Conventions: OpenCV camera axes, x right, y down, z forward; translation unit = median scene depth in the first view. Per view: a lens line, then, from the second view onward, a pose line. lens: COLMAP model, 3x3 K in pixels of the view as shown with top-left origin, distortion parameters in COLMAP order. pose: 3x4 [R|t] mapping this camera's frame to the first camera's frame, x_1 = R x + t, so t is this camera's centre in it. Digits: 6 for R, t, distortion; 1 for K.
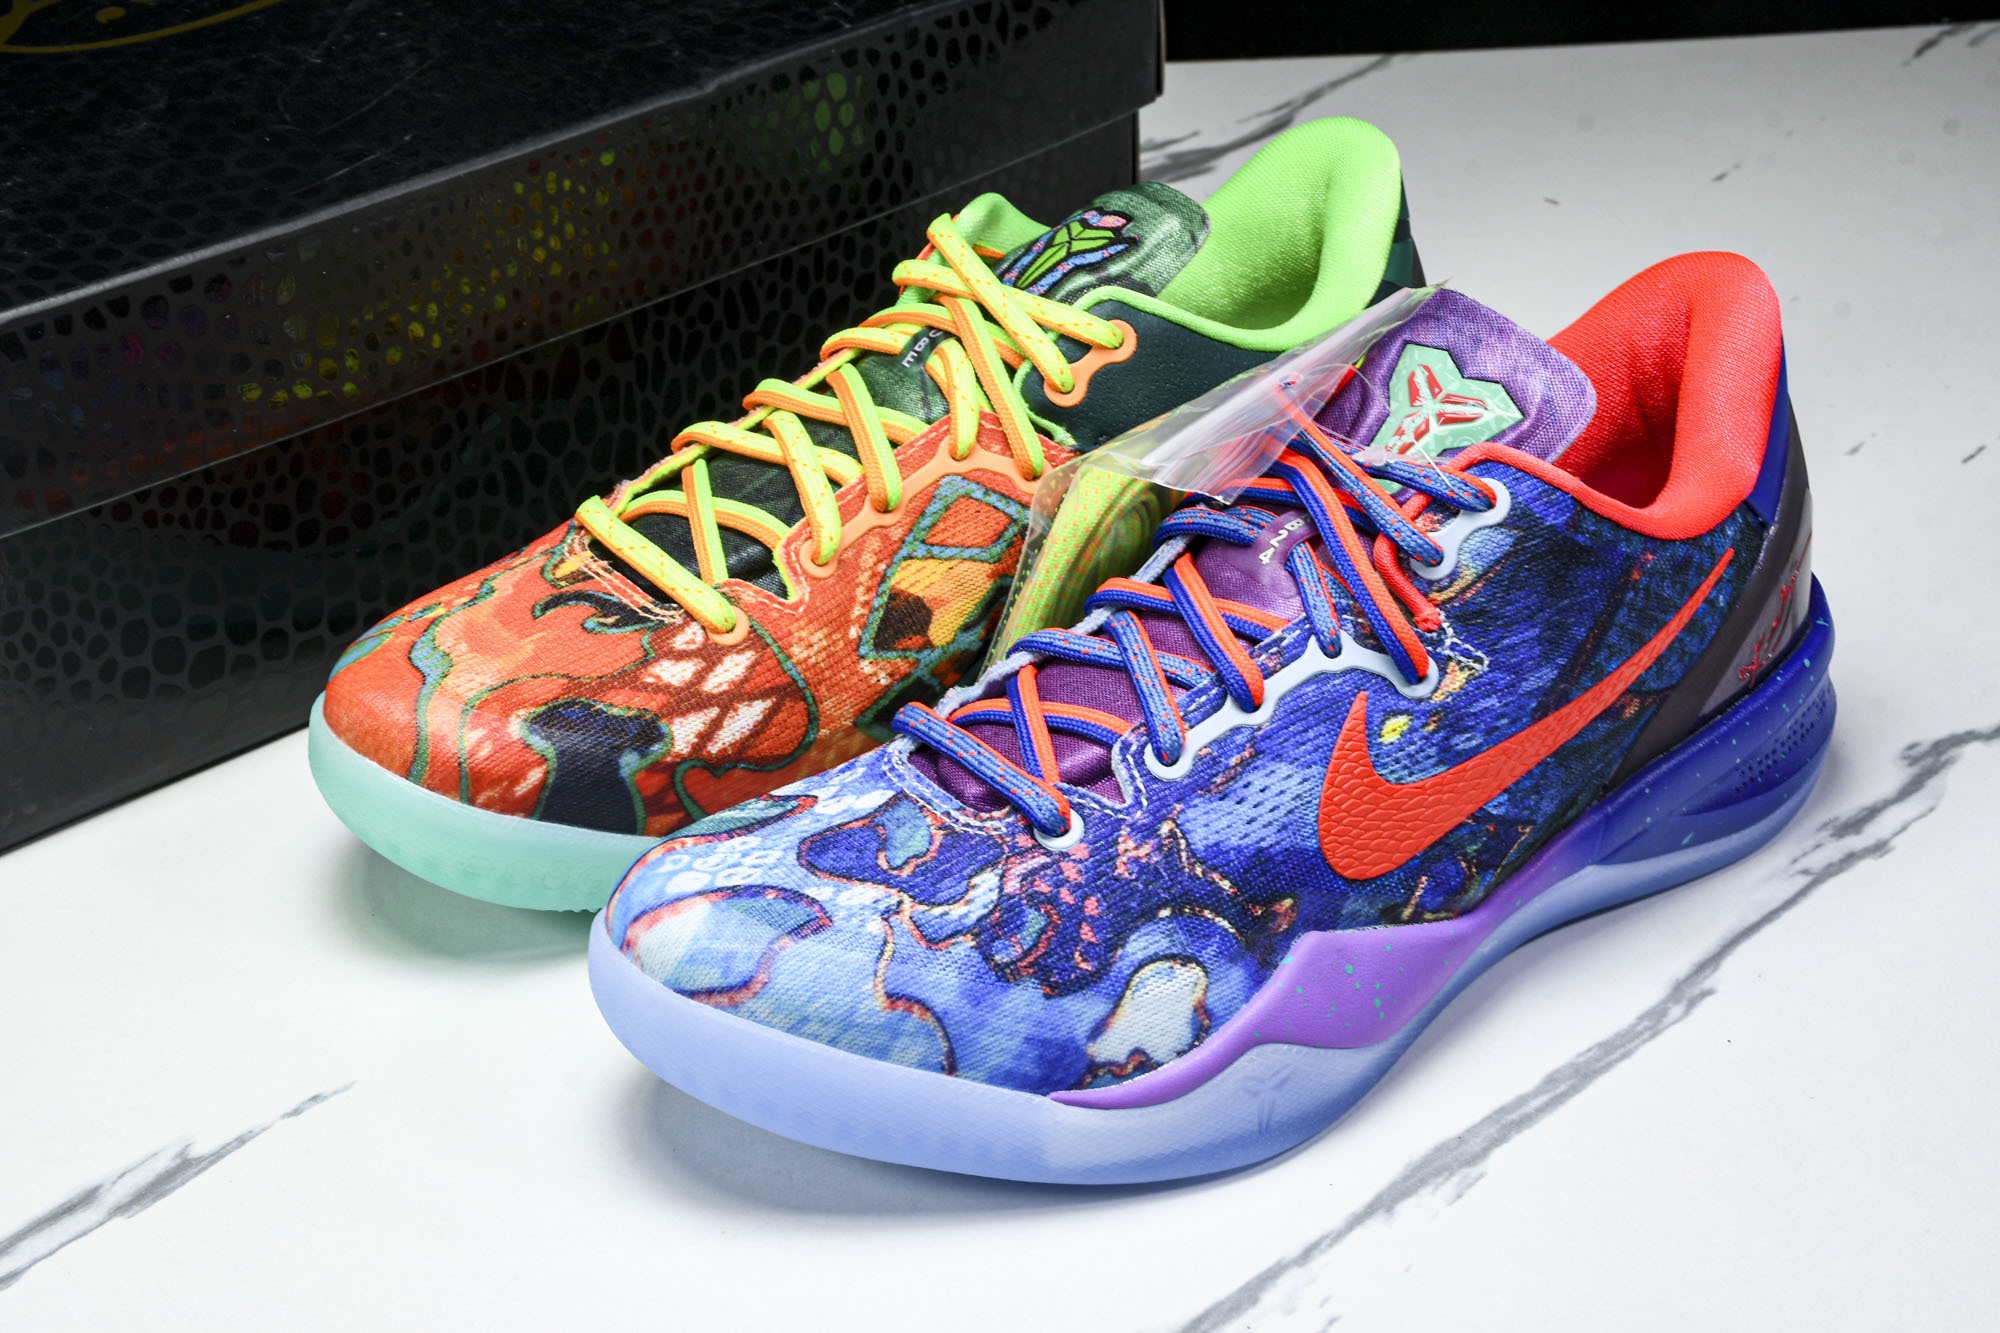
lens RADIAL K [[3707.1, 0, 1003.2], [0, 3707.1, 582.6], [0, 0, 1]] dist [0.046548, 0.000000]
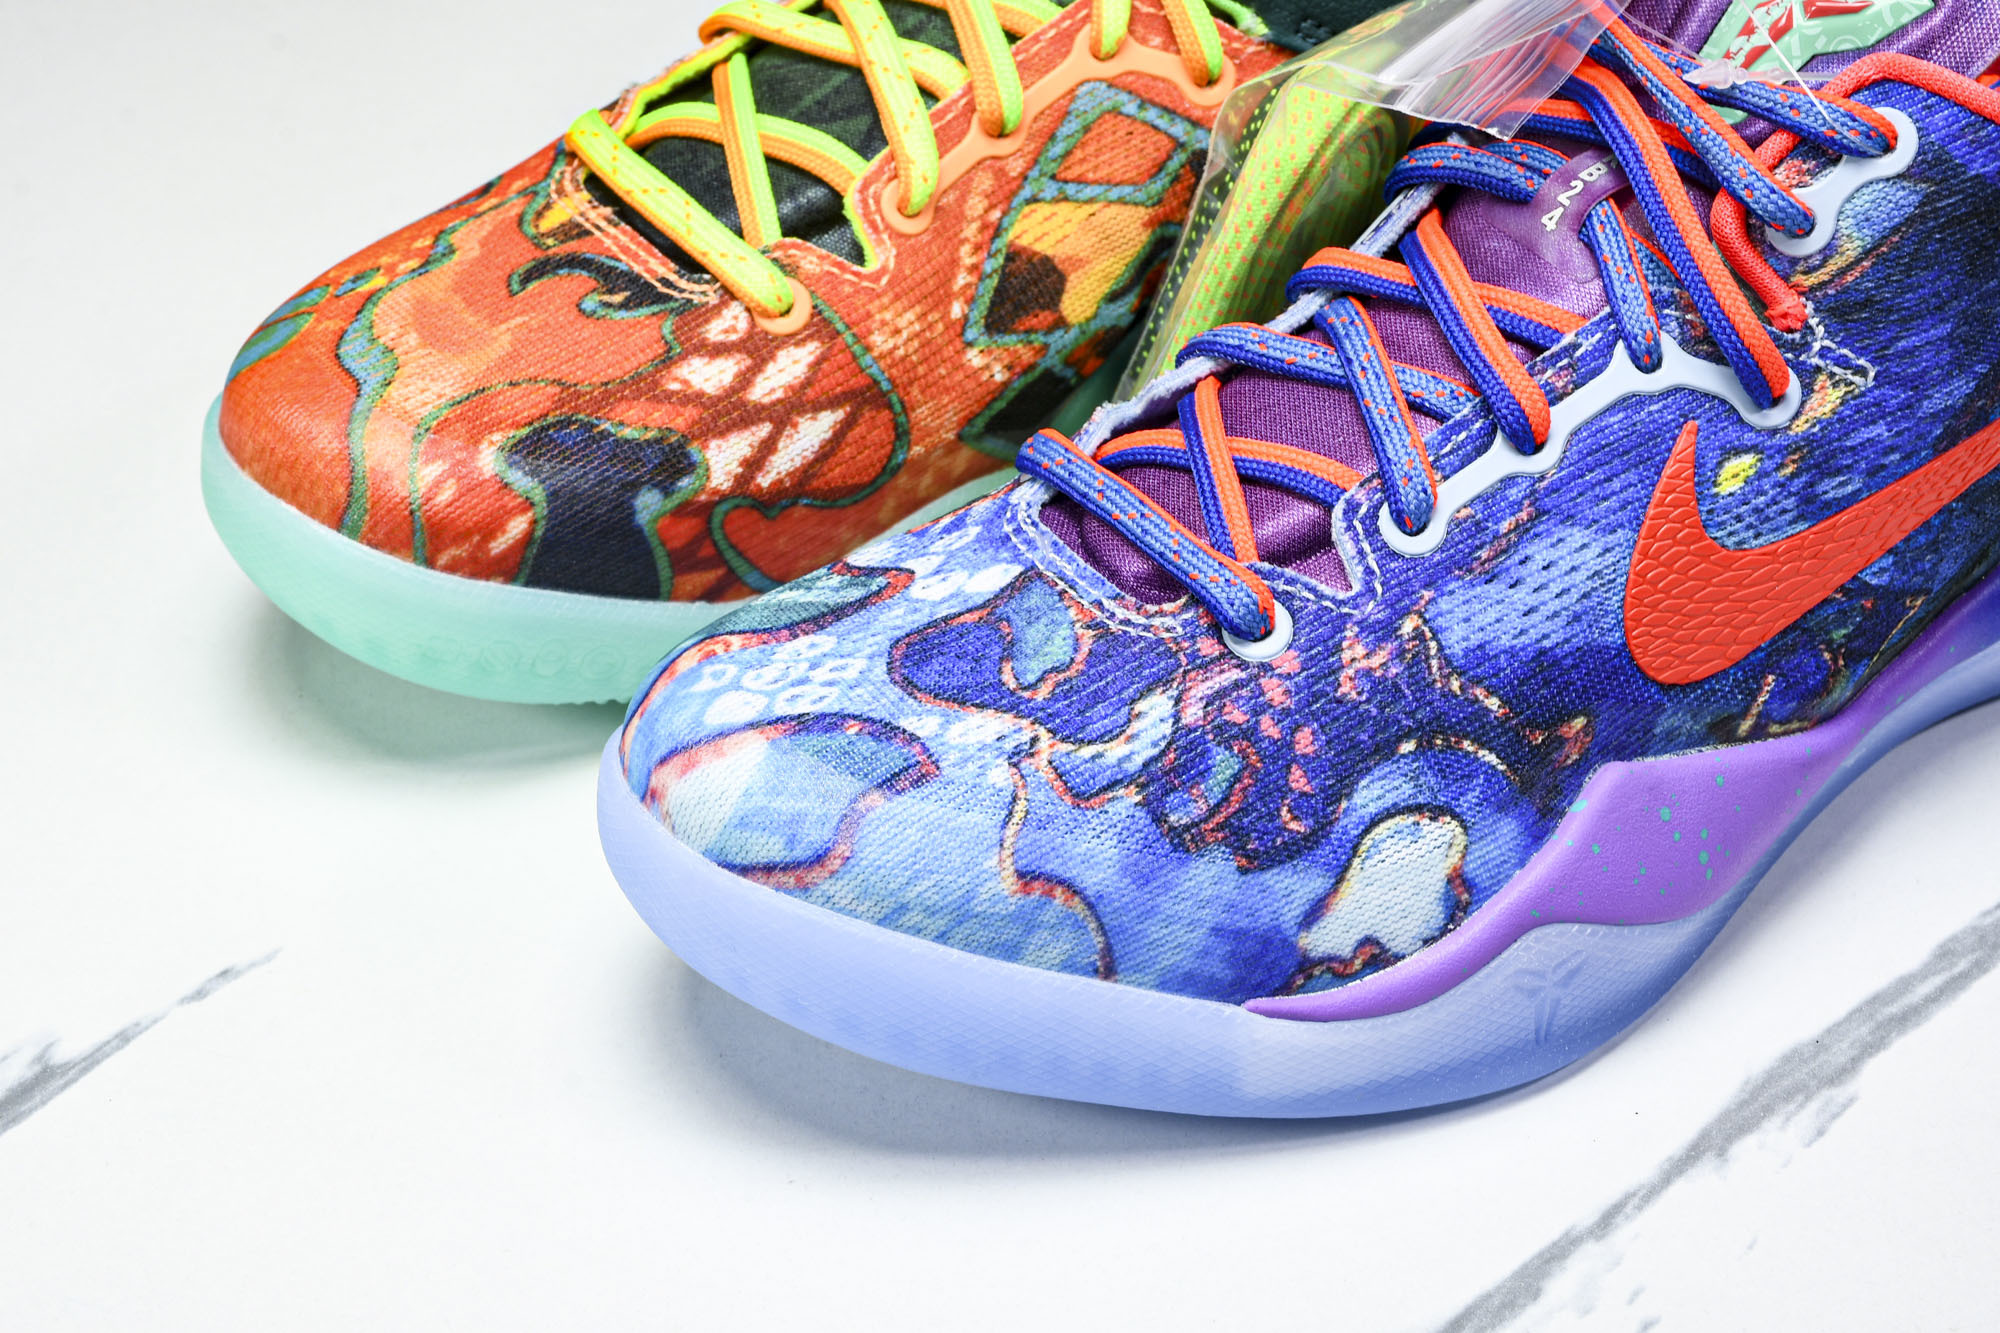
lens RADIAL K [[4399.2, 0, 968.1], [0, 4399.2, 704.3], [0, 0, 1]] dist [0.239082, 0.000000]
pose [[0.999613, -0.003161, -0.027621, -0.016678], [0.007605, 0.986709, 0.162318, -0.055123], [0.026740, -0.162465, 0.986352, 0.165350]]
